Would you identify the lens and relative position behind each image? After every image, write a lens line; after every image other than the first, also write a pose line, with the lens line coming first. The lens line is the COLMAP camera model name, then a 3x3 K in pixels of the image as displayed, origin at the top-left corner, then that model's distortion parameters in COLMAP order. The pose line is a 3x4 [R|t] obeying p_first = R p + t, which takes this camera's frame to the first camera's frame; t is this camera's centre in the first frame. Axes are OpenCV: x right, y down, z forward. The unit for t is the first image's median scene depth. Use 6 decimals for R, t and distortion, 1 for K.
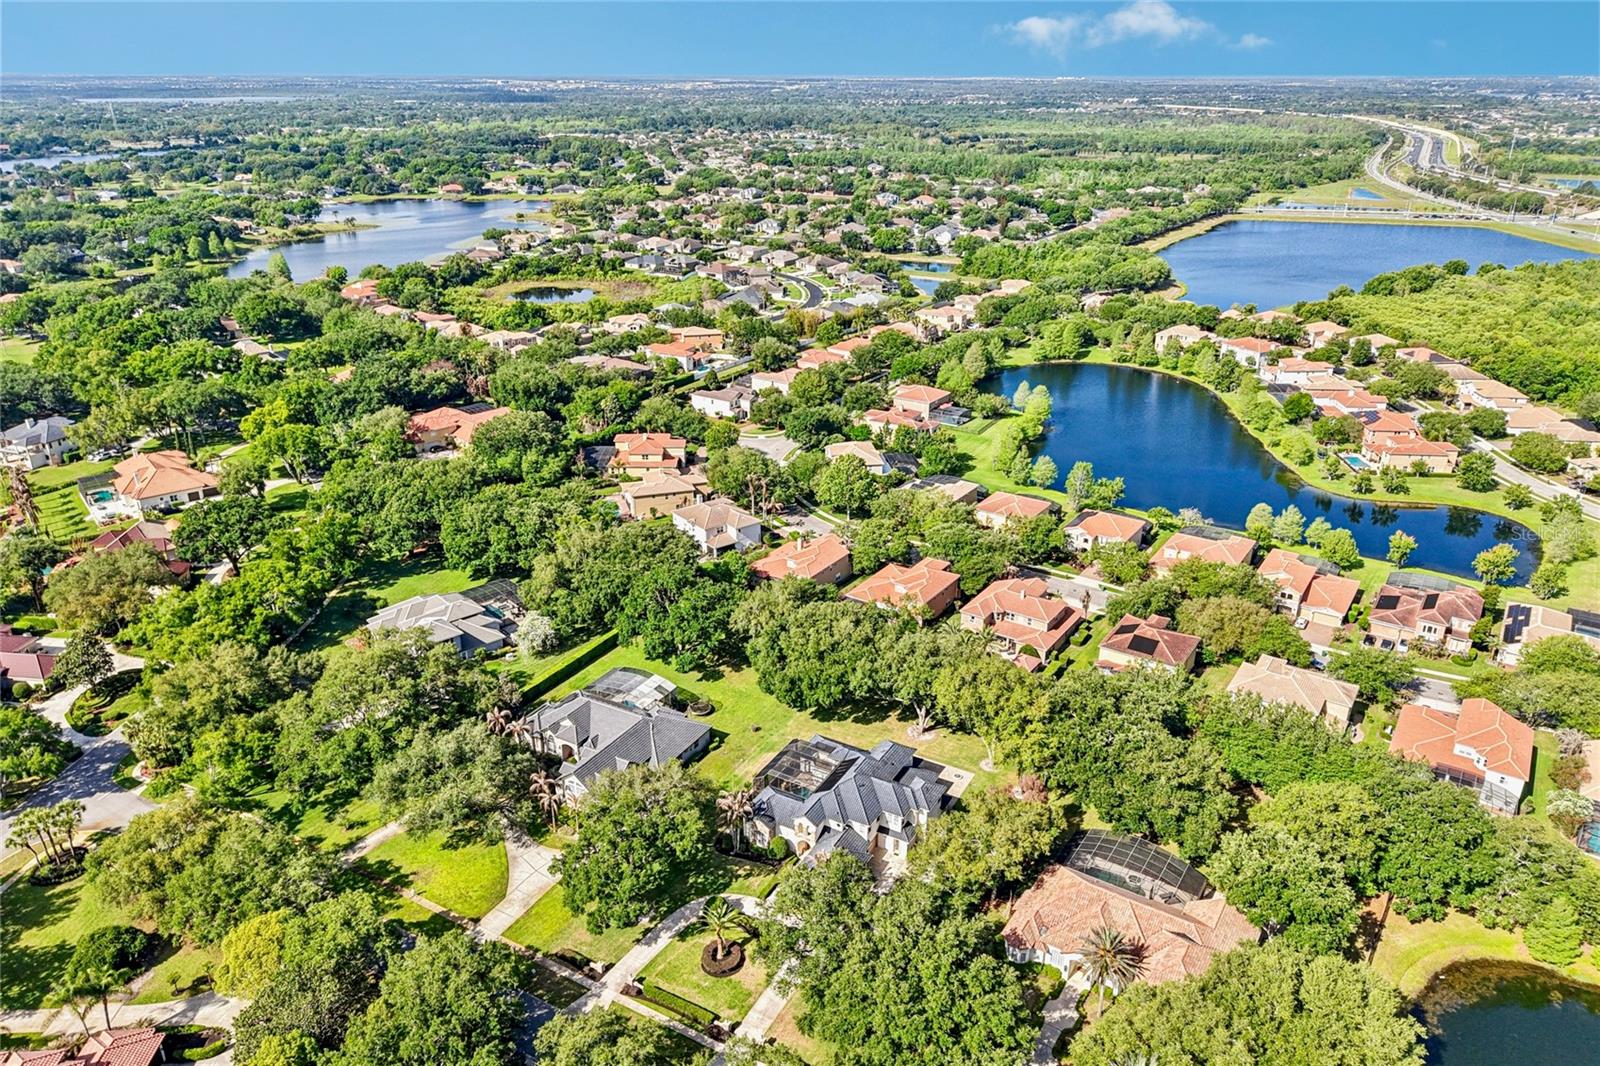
lens RADIAL K [[1077.2, 0, 810.8], [0, 1077.2, 536.5], [0, 0, 1]] dist [0.042276, -0.059063]
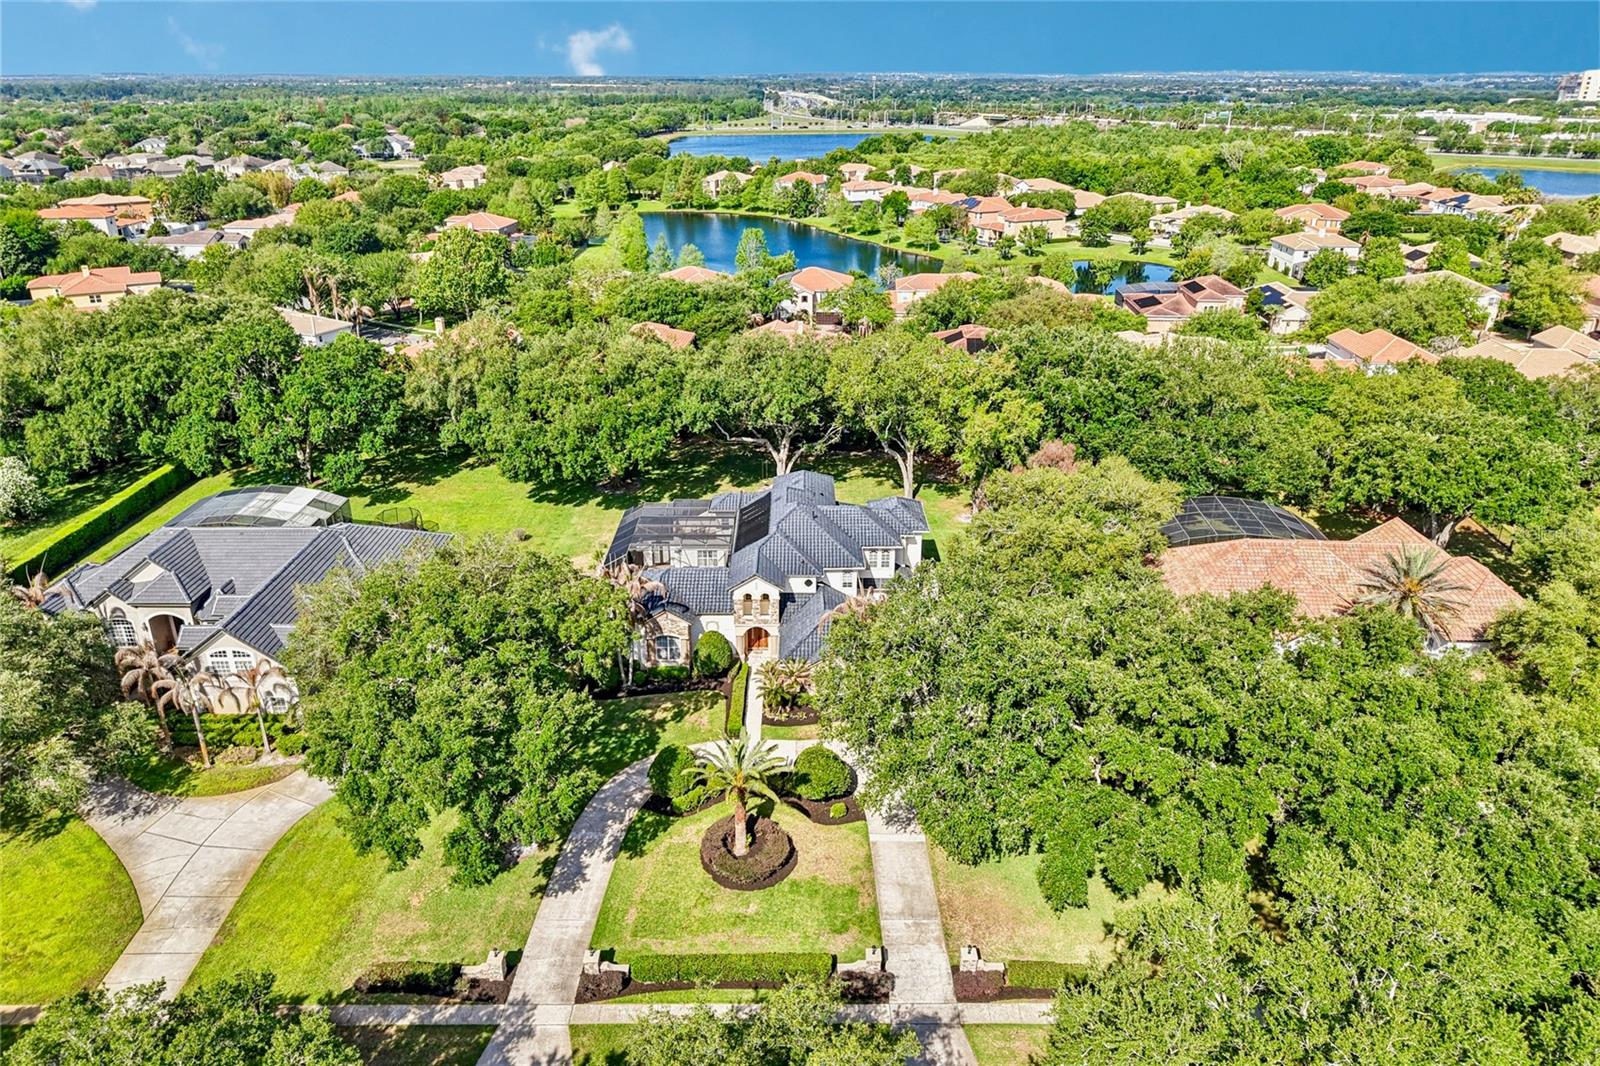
lens RADIAL K [[1079.1, 0, 800.0], [0, 1079.1, 533.0], [0, 0, 1]] dist [0.006250, -0.007570]
pose [[0.868407, -0.197018, 0.455031, -0.096302], [0.198277, 0.979089, 0.045519, 0.095794], [-0.454484, 0.050693, 0.889311, 0.229927]]
